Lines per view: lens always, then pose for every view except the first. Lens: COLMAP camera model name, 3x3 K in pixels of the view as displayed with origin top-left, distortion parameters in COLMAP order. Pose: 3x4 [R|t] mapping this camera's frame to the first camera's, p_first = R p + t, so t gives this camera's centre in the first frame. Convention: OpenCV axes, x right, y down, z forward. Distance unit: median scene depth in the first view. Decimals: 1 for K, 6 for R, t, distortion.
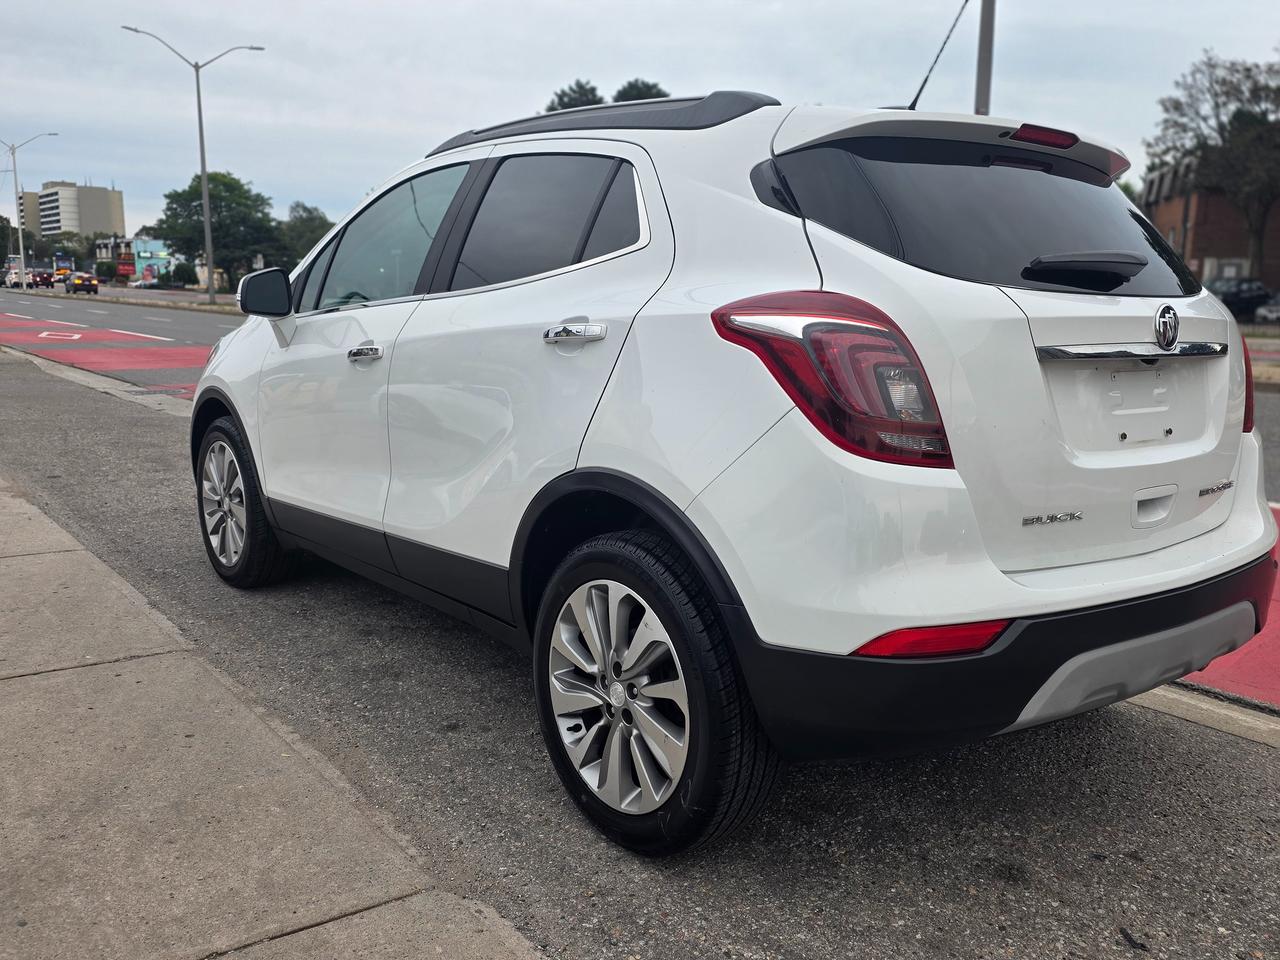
lens RADIAL K [[1092.4, 0, 640.0], [0, 1092.4, 480.0], [0, 0, 1]] dist [0.105758, -0.136075]
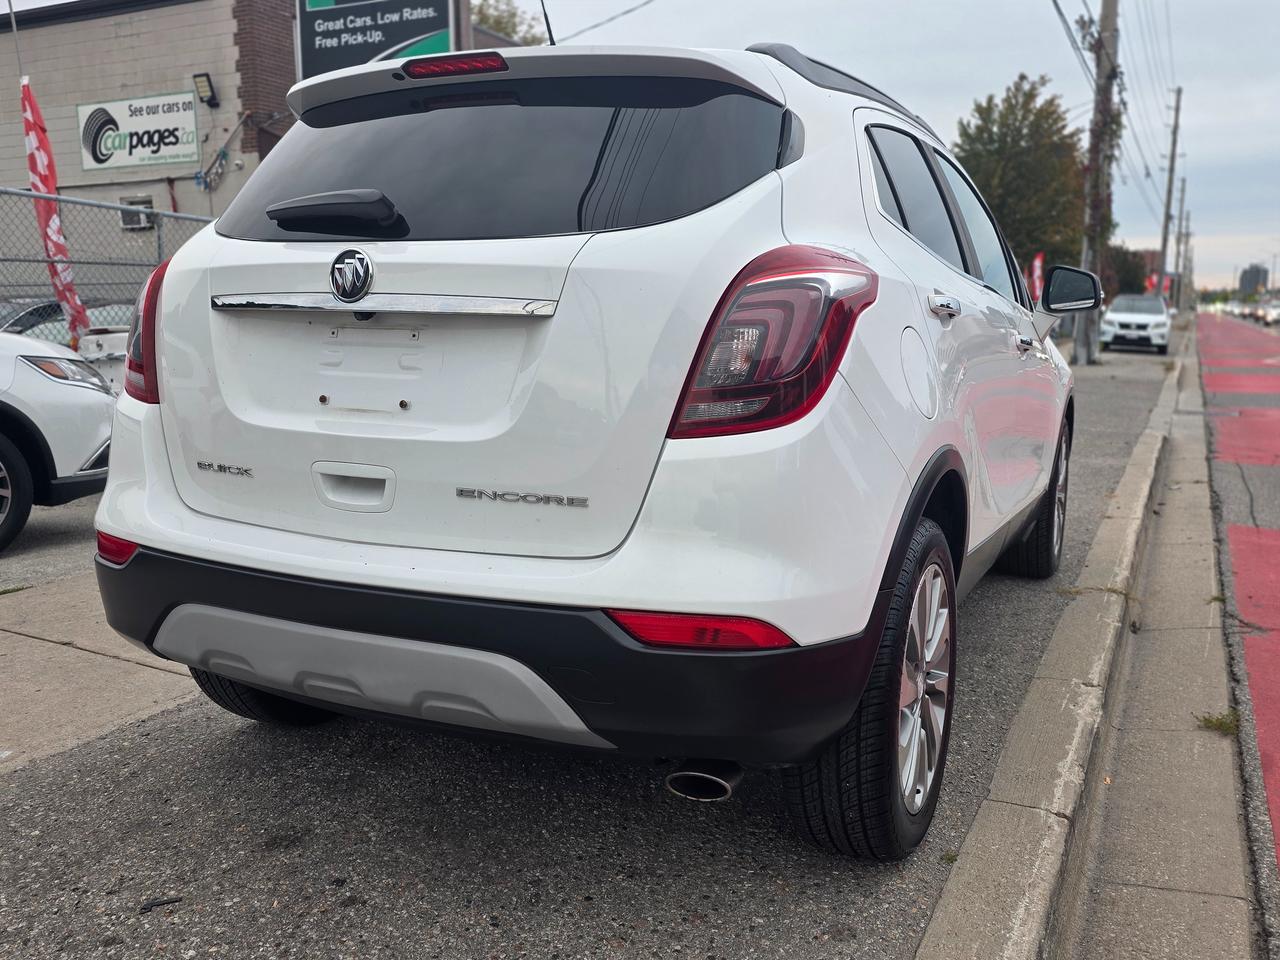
lens RADIAL K [[1092.4, 0, 640.0], [0, 1092.4, 480.0], [0, 0, 1]] dist [0.105758, -0.136075]
pose [[0.428346, 0.119825, -0.895635, 1.253529], [-0.146934, 0.987214, 0.061805, -0.062895], [0.891589, 0.105126, 0.440475, 0.788043]]
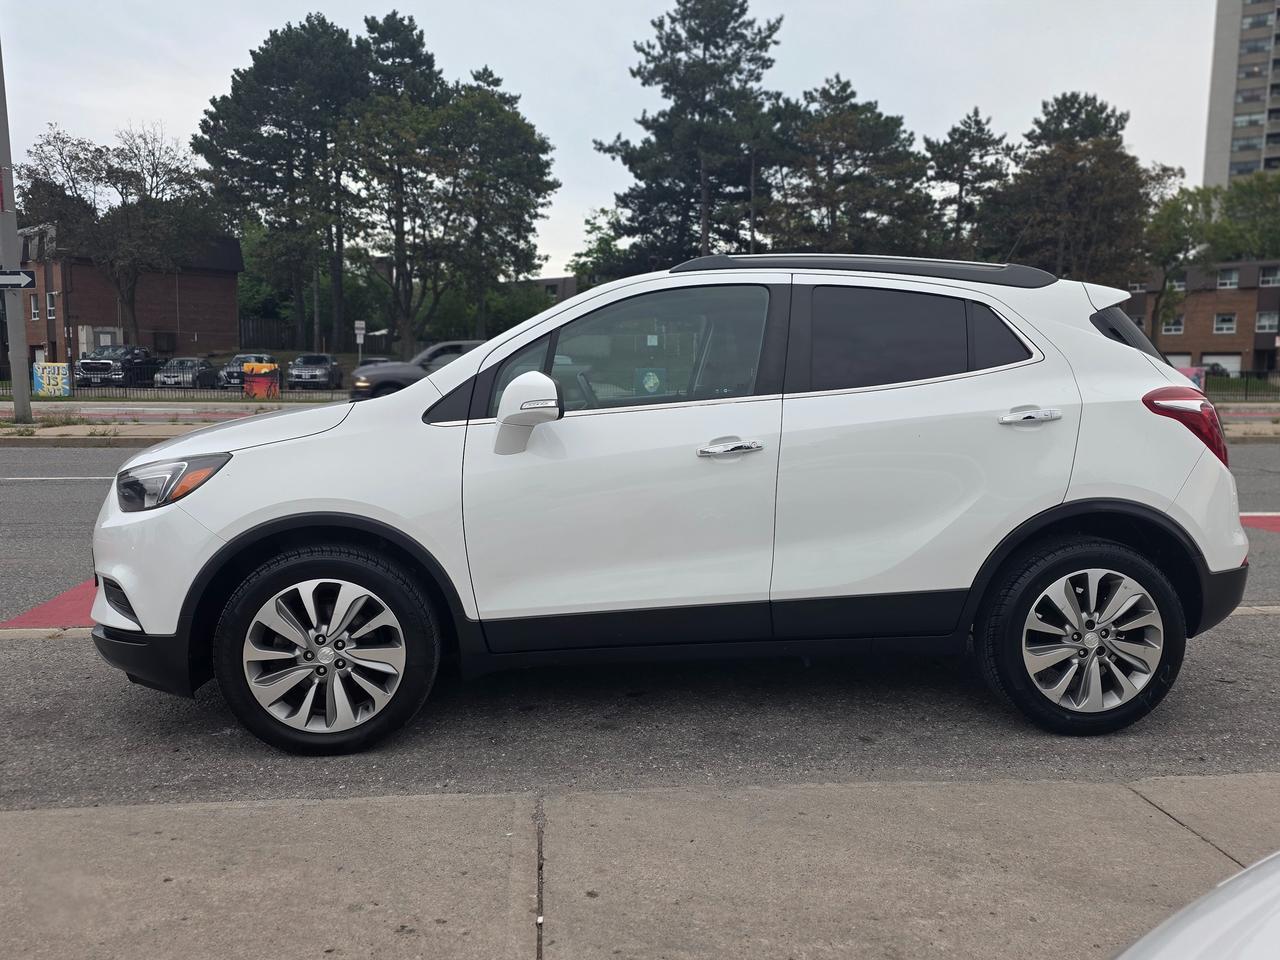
lens RADIAL K [[1072.5, 0, 640.7], [0, 1072.5, 526.5], [0, 0, 1]] dist [0.010908, 0.003525]
pose [[0.529520, -0.130691, 0.838170, -1.628613], [0.139299, 0.988045, 0.066056, -0.159485], [-0.836782, 0.081778, 0.541394, 0.687320]]
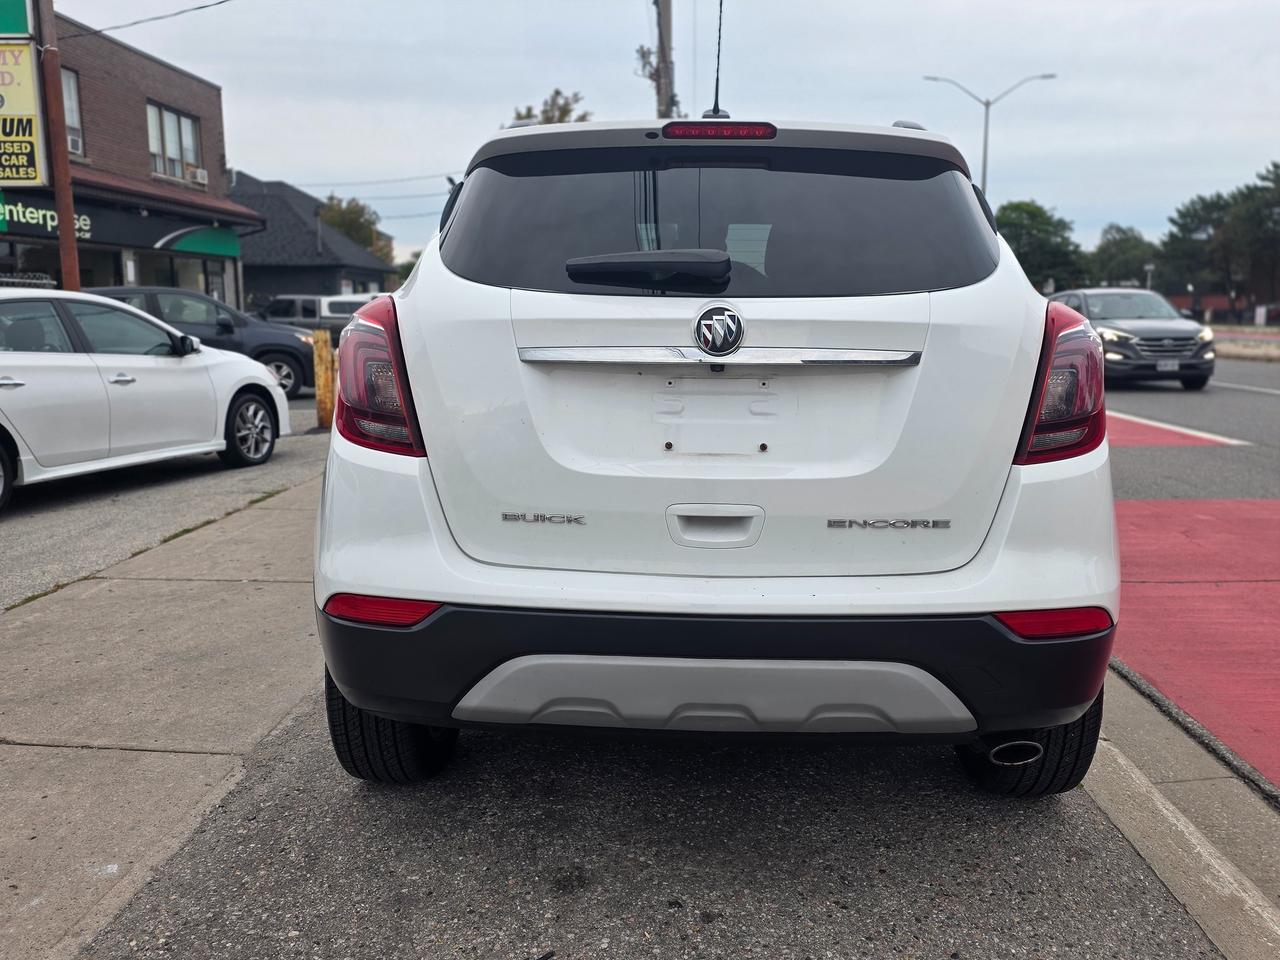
lens RADIAL K [[1095.5, 0, 649.4], [0, 1095.5, 466.2], [0, 0, 1]] dist [0.110869, -0.143133]
pose [[0.763562, 0.074582, -0.641413, 0.952588], [-0.097124, 0.995272, 0.000108, -0.019230], [0.638388, 0.062214, 0.767196, 0.258891]]
